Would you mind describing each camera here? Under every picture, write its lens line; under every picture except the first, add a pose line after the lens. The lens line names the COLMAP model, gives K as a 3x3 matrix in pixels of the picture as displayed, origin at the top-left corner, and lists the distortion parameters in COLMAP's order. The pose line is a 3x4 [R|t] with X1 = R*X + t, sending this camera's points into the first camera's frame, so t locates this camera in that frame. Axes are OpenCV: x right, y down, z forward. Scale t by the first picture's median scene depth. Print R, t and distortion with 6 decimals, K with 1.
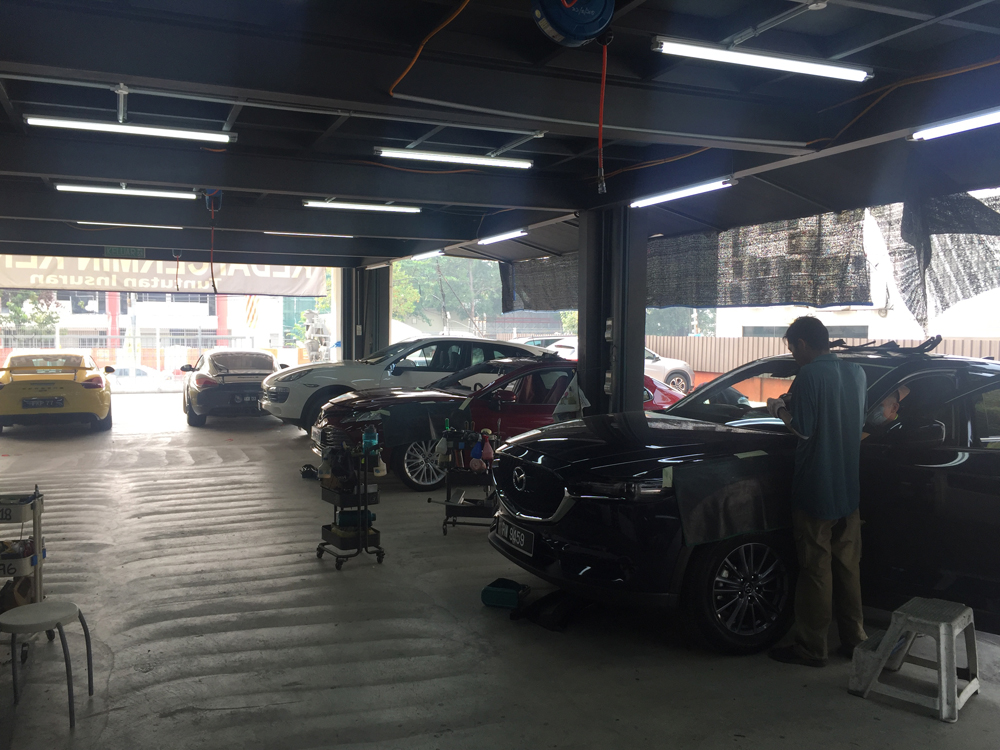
lens RADIAL K [[831.2, 0, 500.0], [0, 831.2, 375.0], [0, 0, 1]] dist [0.003652, 0.000302]
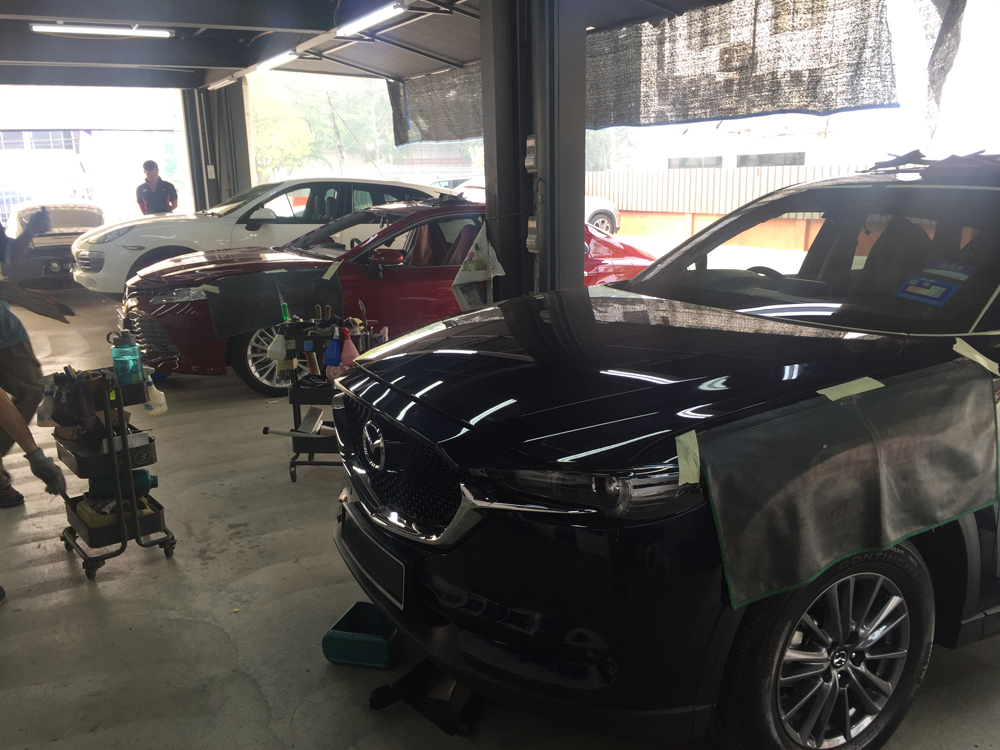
lens RADIAL K [[819.0, 0, 500.0], [0, 819.0, 375.0], [0, 0, 1]] dist [0.093397, -0.140793]
pose [[0.994020, -0.054372, 0.094701, 0.026004], [0.035783, 0.981528, 0.187940, -0.004197], [-0.103171, -0.183427, 0.977604, 0.246604]]
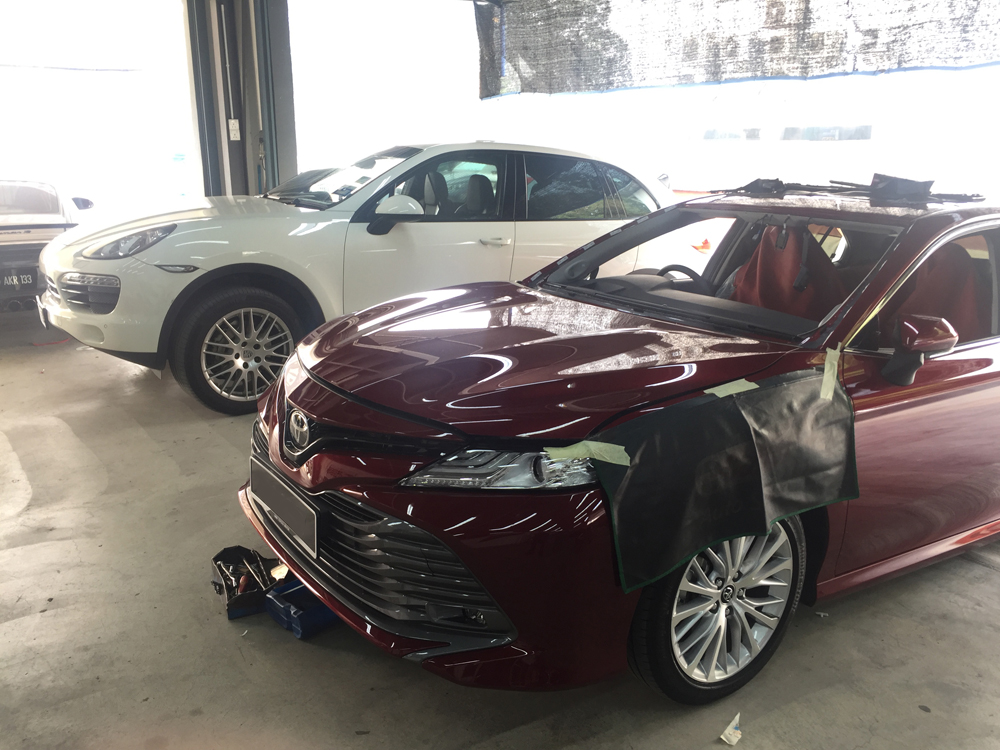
lens RADIAL K [[819.0, 0, 500.0], [0, 819.0, 375.0], [0, 0, 1]] dist [0.093397, -0.140793]
pose [[0.977175, -0.066118, 0.201883, -0.182673], [0.019707, 0.974448, 0.223749, -0.026632], [-0.211518, -0.214664, 0.953509, 0.661367]]
